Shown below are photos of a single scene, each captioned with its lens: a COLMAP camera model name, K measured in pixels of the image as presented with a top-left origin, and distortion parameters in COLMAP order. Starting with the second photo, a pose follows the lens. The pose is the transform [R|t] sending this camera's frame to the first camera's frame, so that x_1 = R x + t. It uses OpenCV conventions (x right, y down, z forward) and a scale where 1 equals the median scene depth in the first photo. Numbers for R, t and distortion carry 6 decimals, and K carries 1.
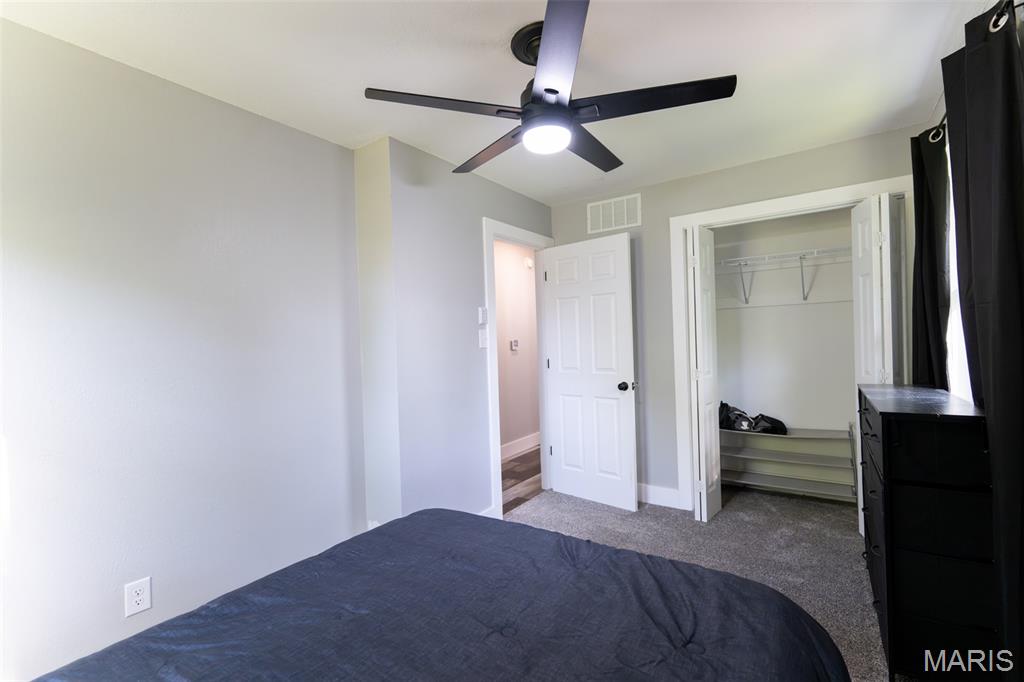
lens RADIAL K [[453.0, 0, 512.0], [0, 453.0, 341.0], [0, 0, 1]] dist [-0.000091, -0.000021]
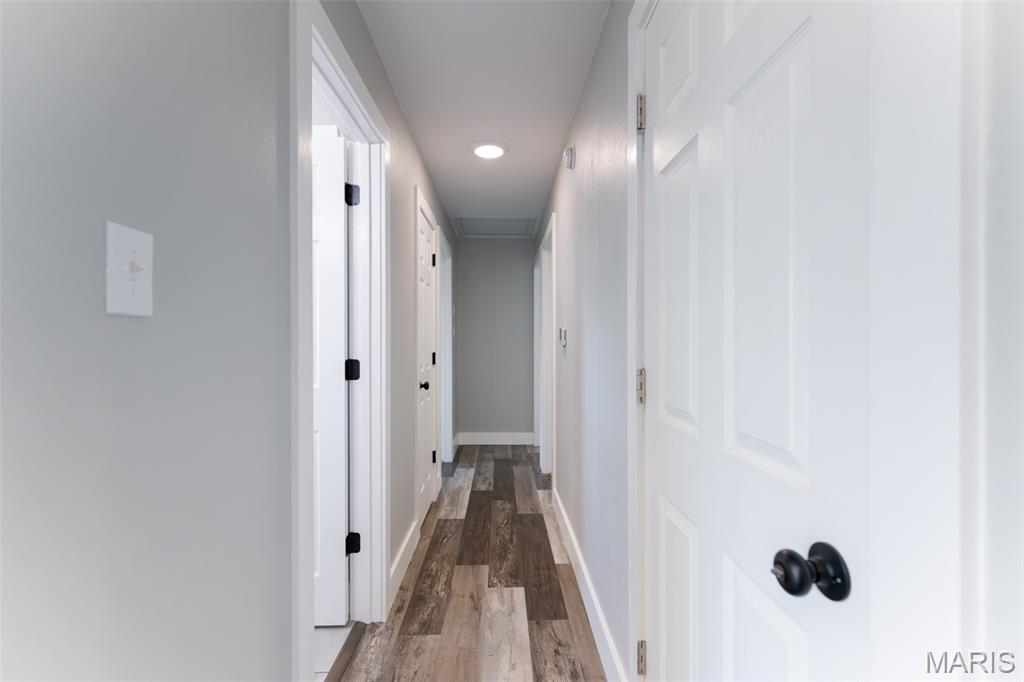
lens RADIAL K [[453.0, 0, 512.0], [0, 453.0, 341.0], [0, 0, 1]] dist [-0.000091, -0.000021]
pose [[-0.805354, 0.030111, -0.592028, 0.423569], [0.028021, 0.999526, 0.012719, 0.004905], [0.592131, -0.006345, -0.805817, 1.563693]]
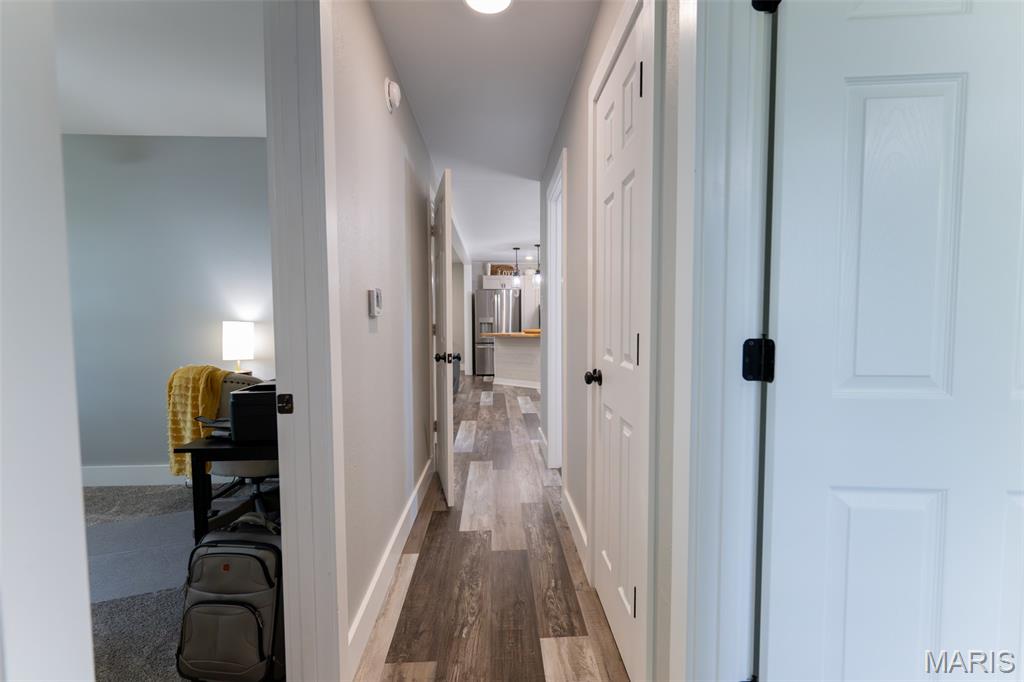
lens RADIAL K [[453.0, 0, 512.0], [0, 453.0, 341.0], [0, 0, 1]] dist [-0.000091, -0.000021]
pose [[0.796541, -0.002936, 0.604578, -0.135849], [-0.022964, 0.999120, 0.035108, 0.026305], [-0.604149, -0.041848, 0.795772, 0.728912]]
